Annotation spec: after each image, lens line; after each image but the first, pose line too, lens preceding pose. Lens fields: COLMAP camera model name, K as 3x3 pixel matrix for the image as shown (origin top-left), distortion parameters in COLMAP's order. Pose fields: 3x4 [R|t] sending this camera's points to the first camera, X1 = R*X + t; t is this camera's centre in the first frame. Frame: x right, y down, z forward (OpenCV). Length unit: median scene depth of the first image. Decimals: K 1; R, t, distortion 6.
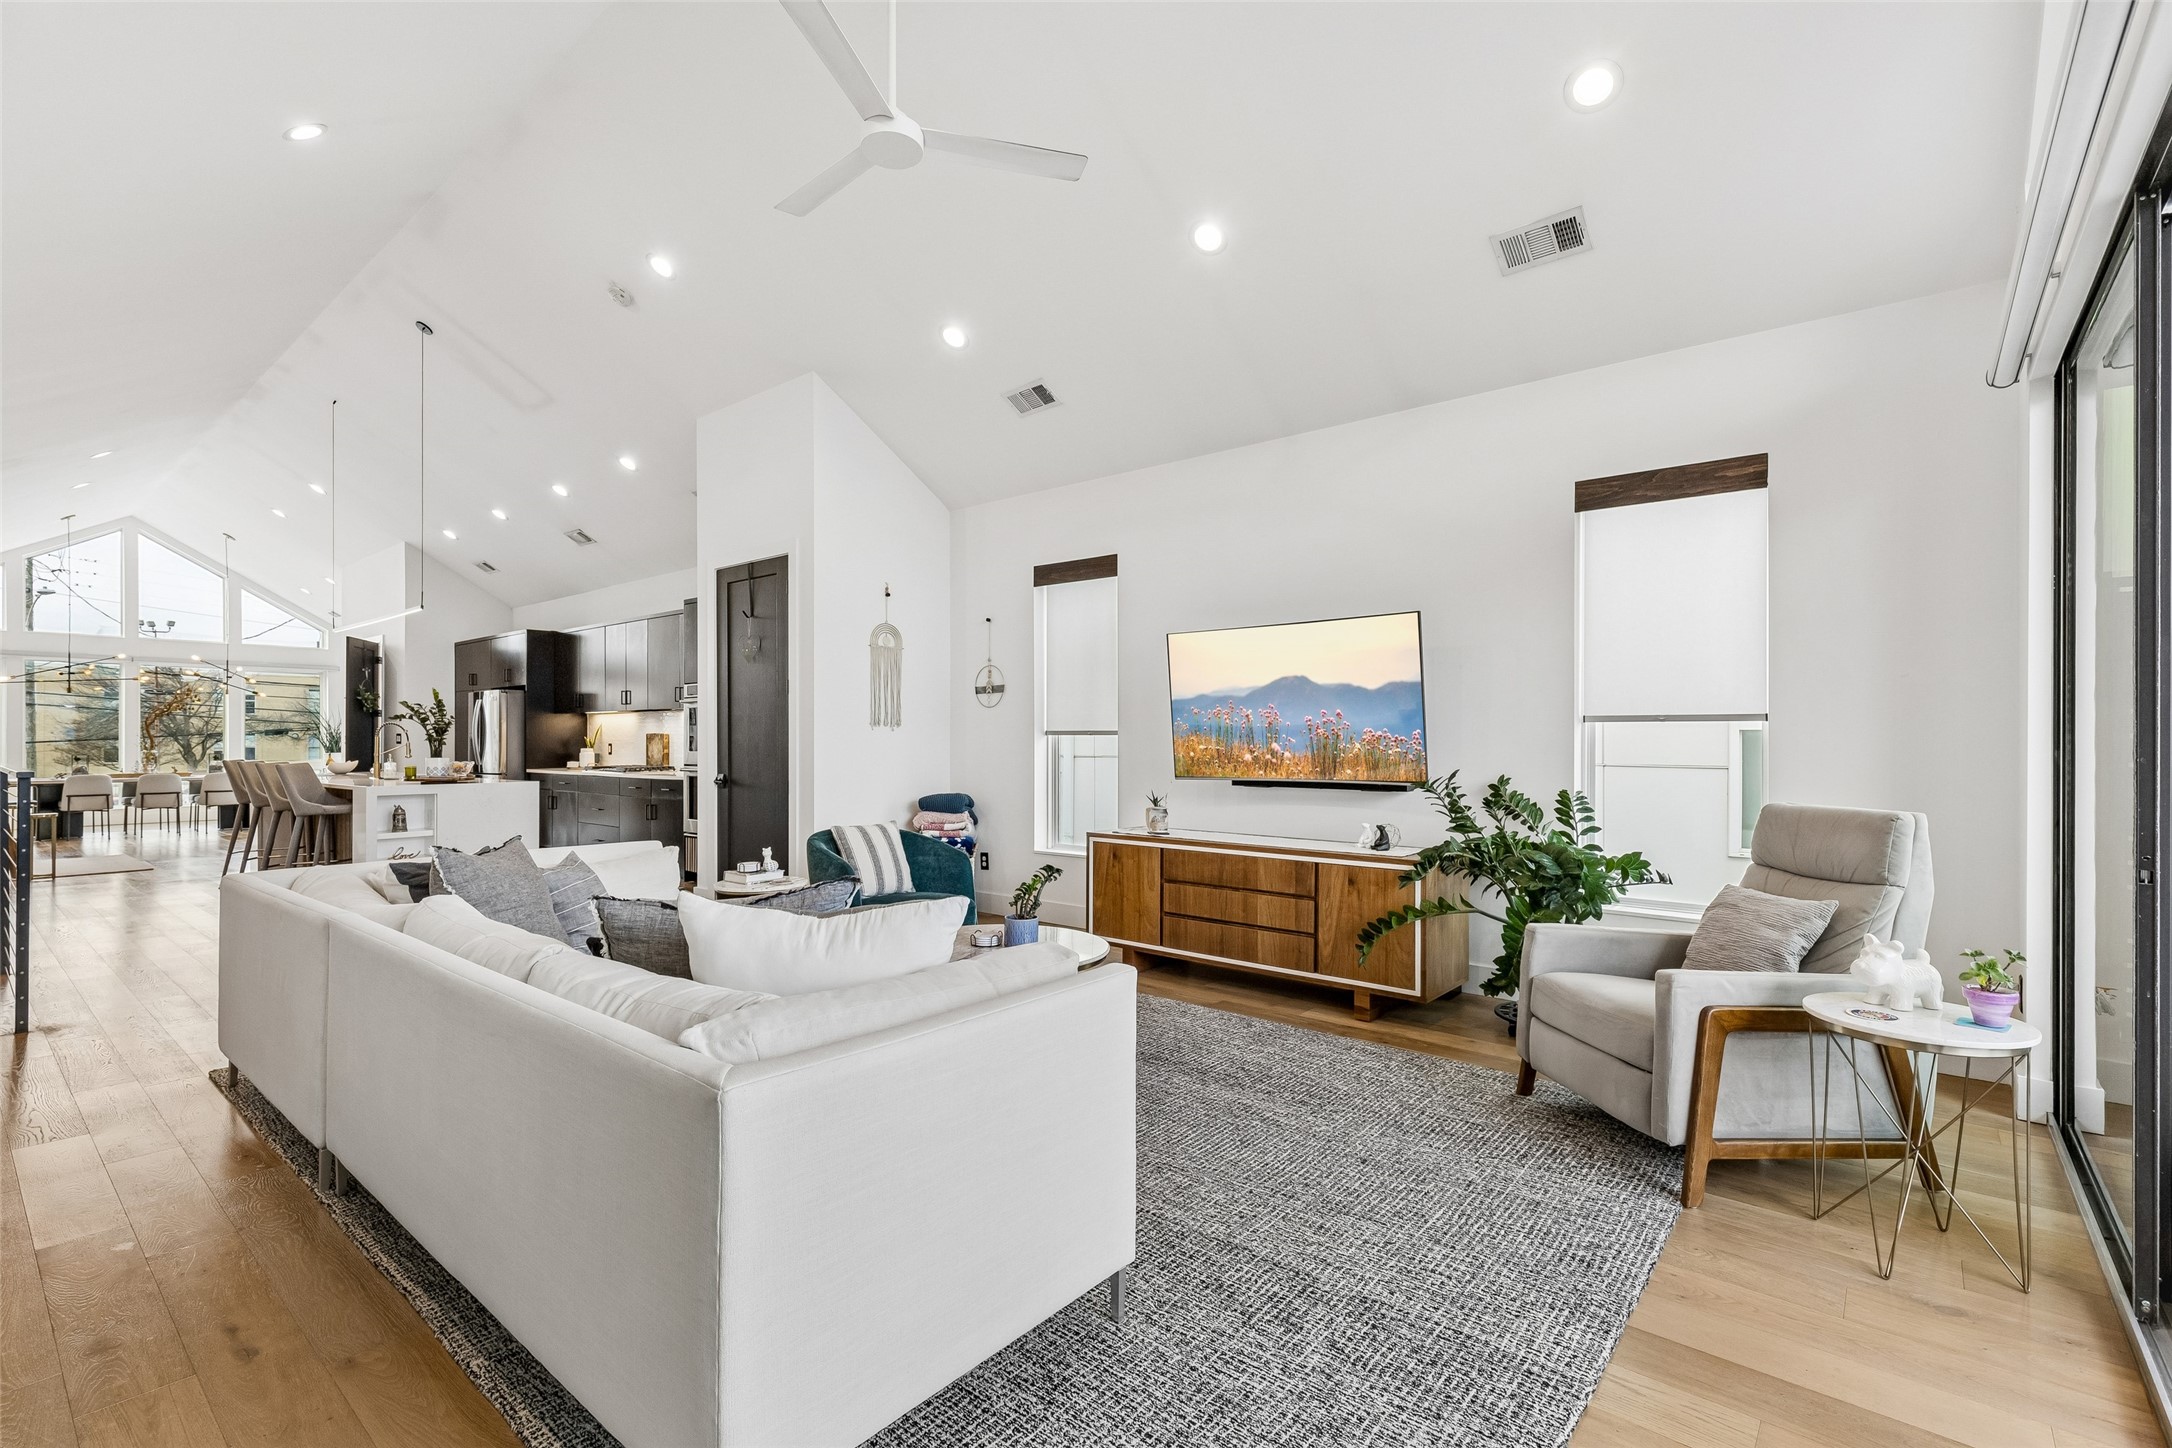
lens RADIAL K [[992.1, 0, 1086.7], [0, 992.1, 738.7], [0, 0, 1]] dist [0.010515, -0.000590]
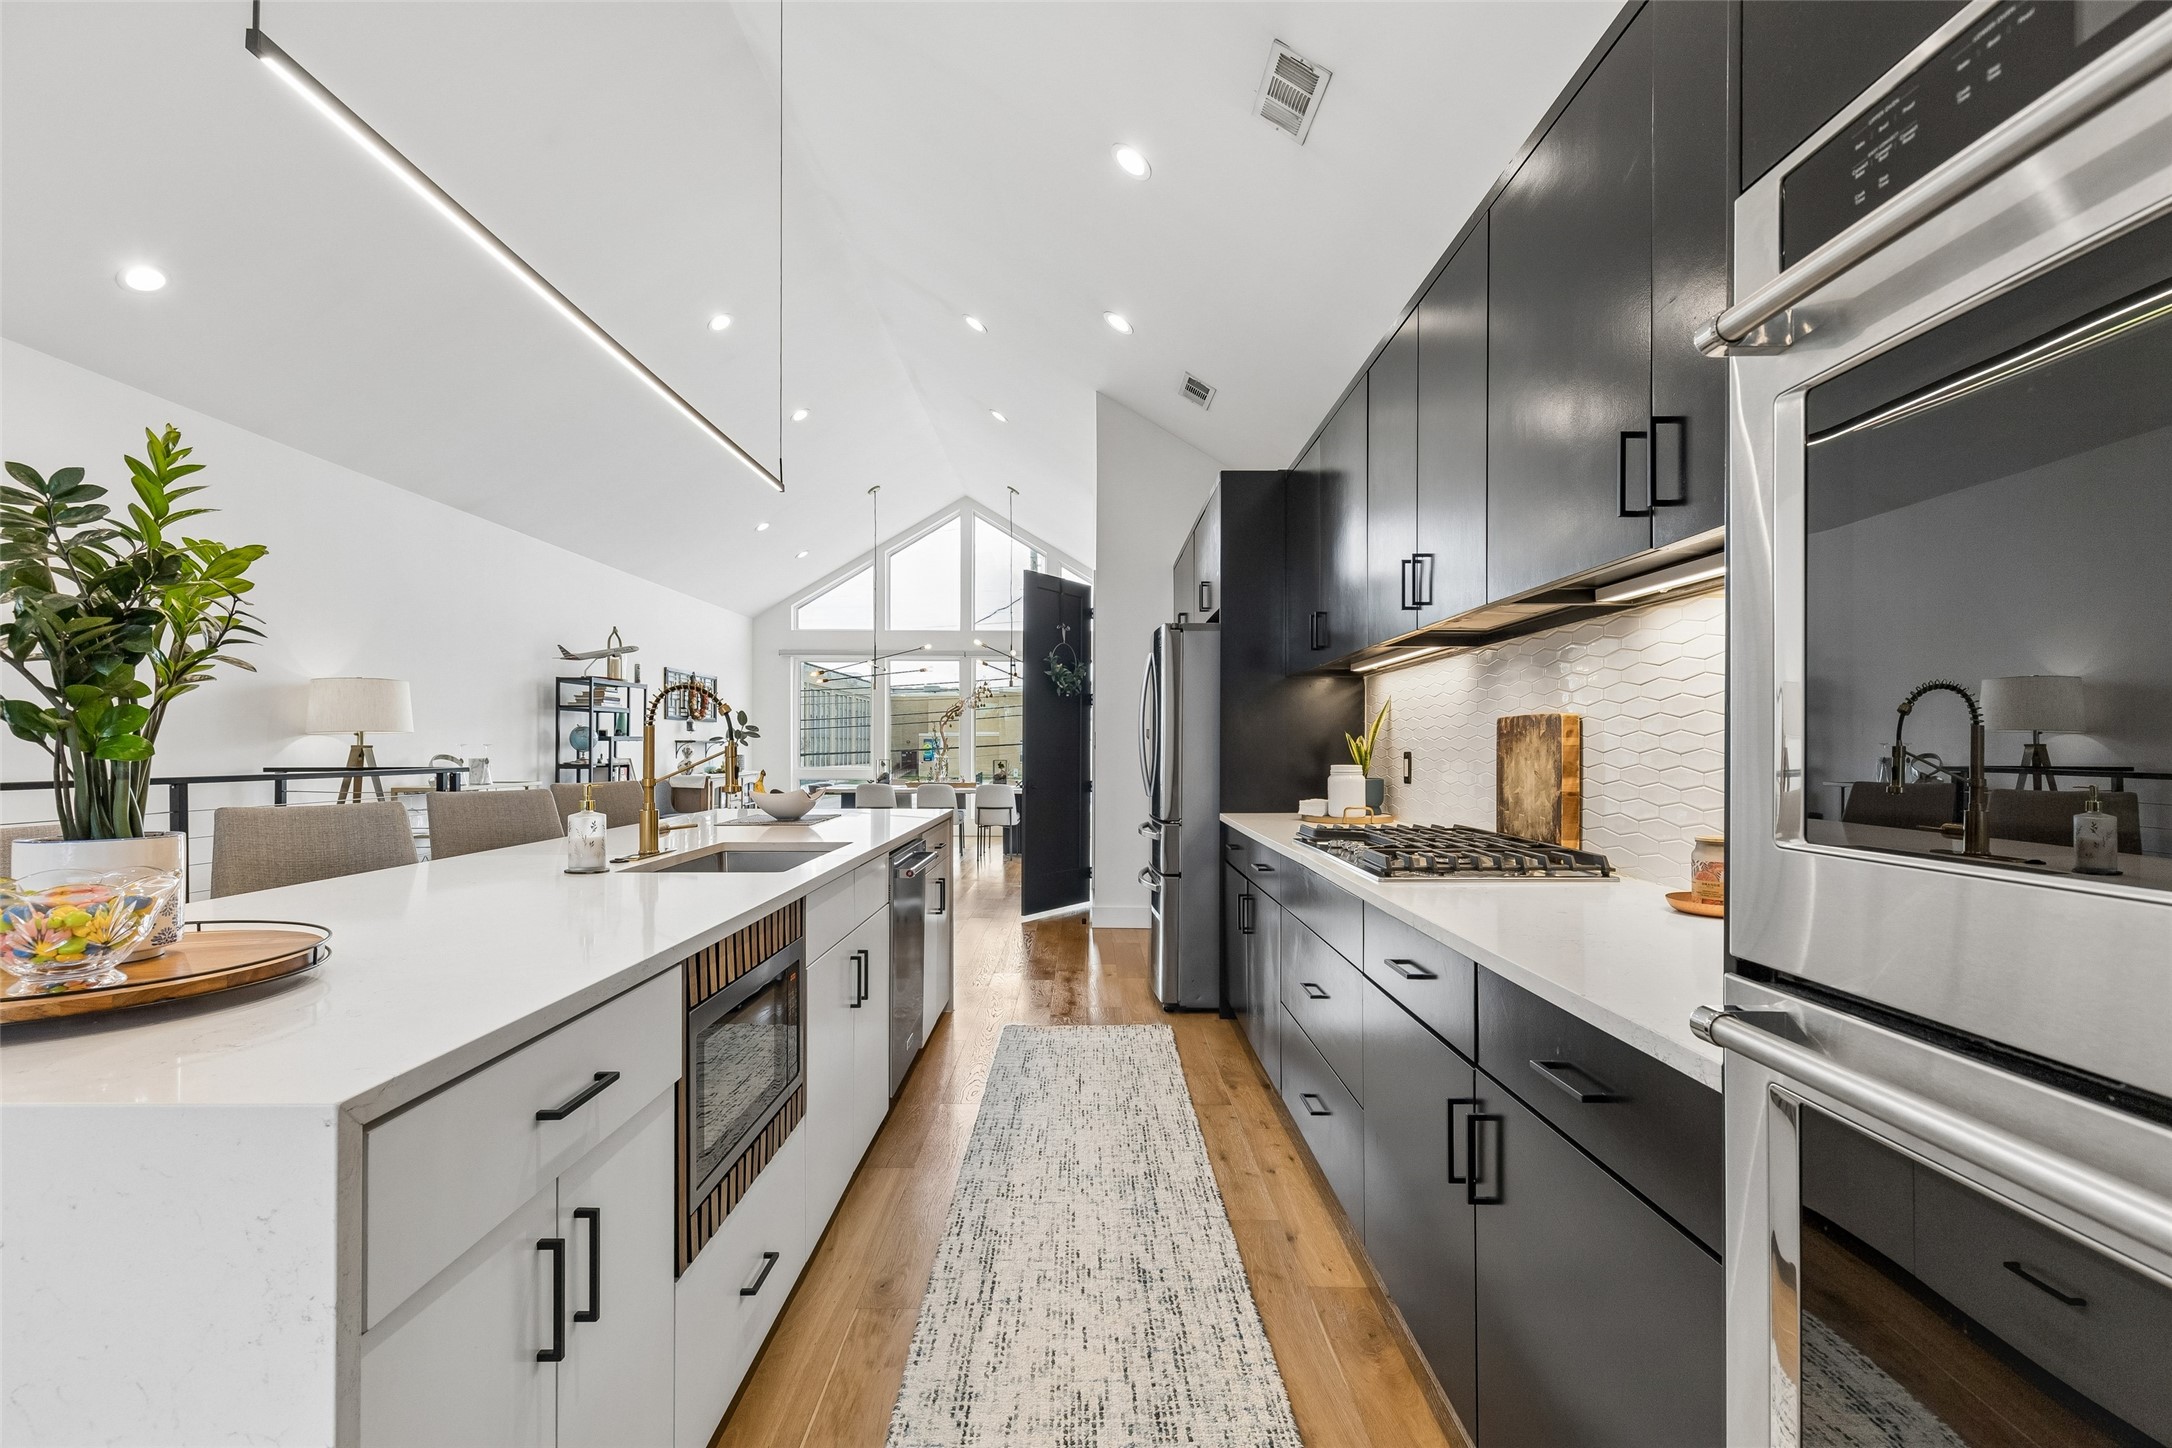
lens RADIAL K [[973.8, 0, 1075.9], [0, 973.8, 739.8], [0, 0, 1]] dist [0.003207, 0.000362]
pose [[0.643024, -0.001883, -0.765844, -0.247264], [-0.002943, 0.999984, -0.004930, 0.002150], [0.765840, 0.005425, 0.643008, 0.585432]]
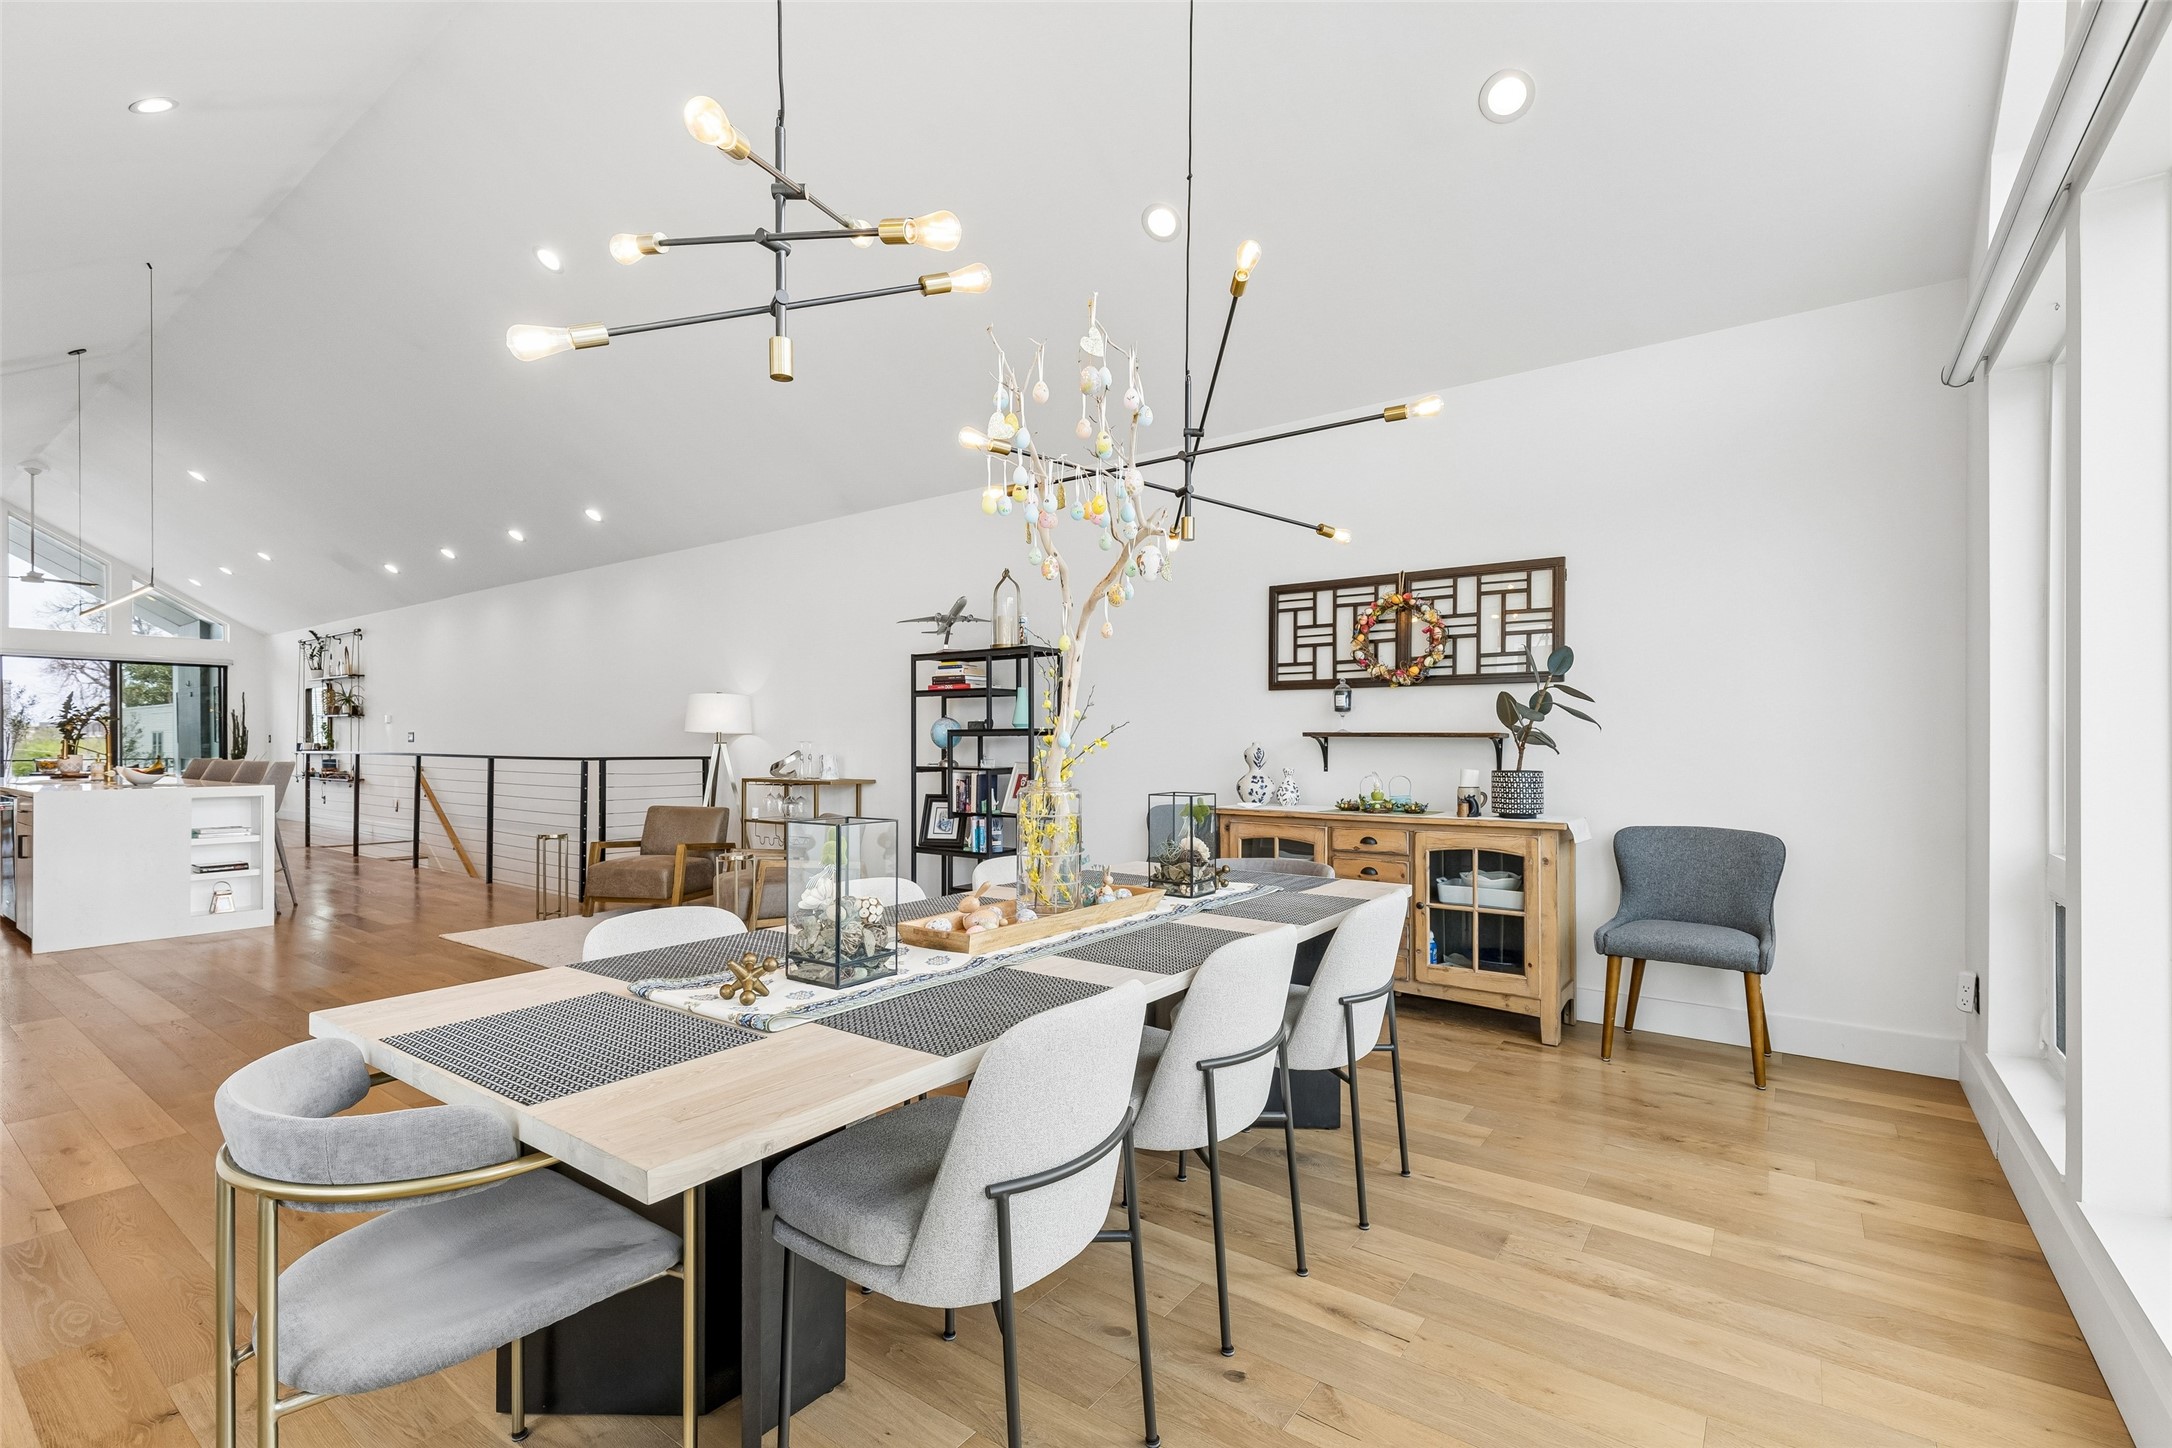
lens RADIAL K [[973.8, 0, 1075.9], [0, 973.8, 739.8], [0, 0, 1]] dist [0.003207, 0.000362]
pose [[-0.998026, 0.000910, -0.062788, -0.973908], [0.000875, 0.999999, 0.000583, 0.002559], [0.062789, 0.000527, -0.998027, 1.238173]]
